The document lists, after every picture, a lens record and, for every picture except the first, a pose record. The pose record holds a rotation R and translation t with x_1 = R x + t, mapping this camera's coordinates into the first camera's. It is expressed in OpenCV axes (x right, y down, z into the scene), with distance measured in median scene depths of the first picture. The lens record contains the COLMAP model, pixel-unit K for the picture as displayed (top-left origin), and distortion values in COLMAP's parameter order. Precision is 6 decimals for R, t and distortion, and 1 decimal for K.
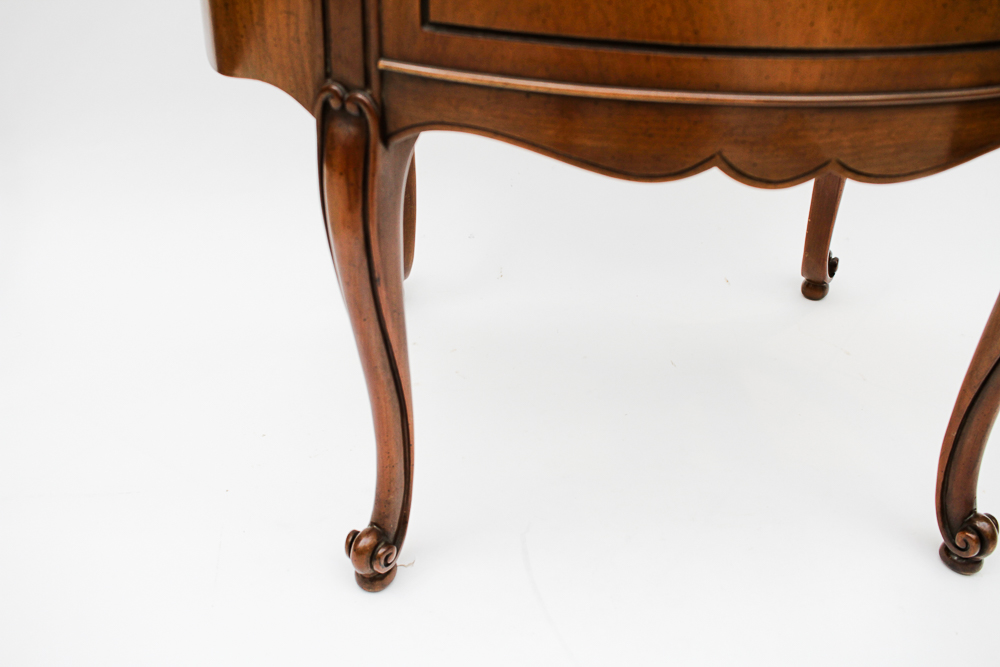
lens RADIAL K [[1130.0, 0, 500.9], [0, 1130.0, 337.5], [0, 0, 1]] dist [-0.106688, 0.000000]
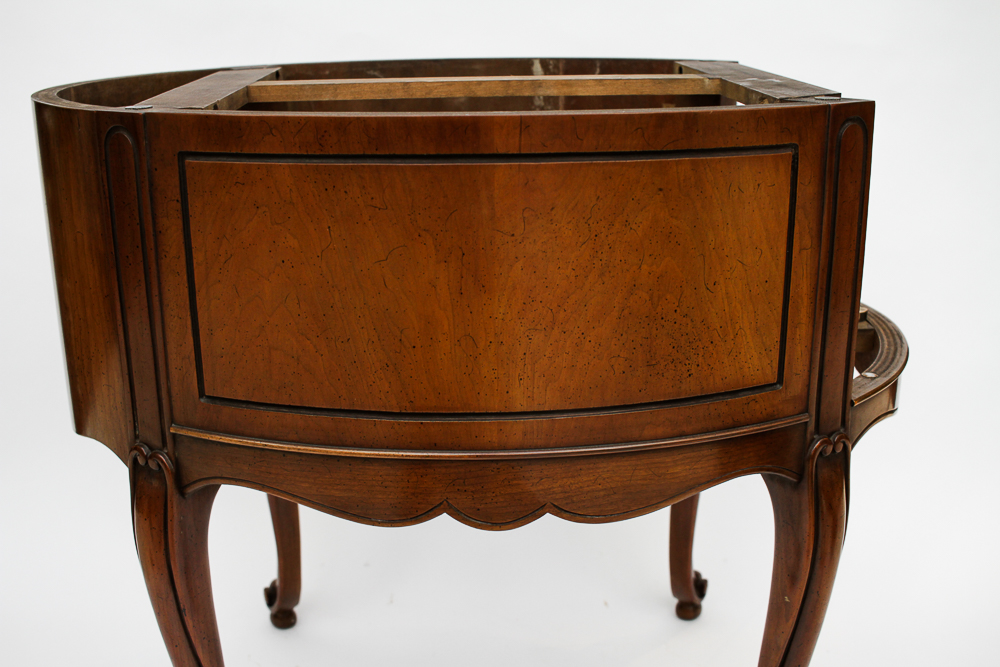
lens RADIAL K [[1130.0, 0, 499.3], [0, 1130.0, 329.2], [0, 0, 1]] dist [-0.106688, 0.000000]
pose [[0.999382, -0.020214, -0.028764, 0.287804], [0.011297, 0.959430, -0.281722, -0.003798], [0.033292, 0.281223, 0.959065, -0.176595]]
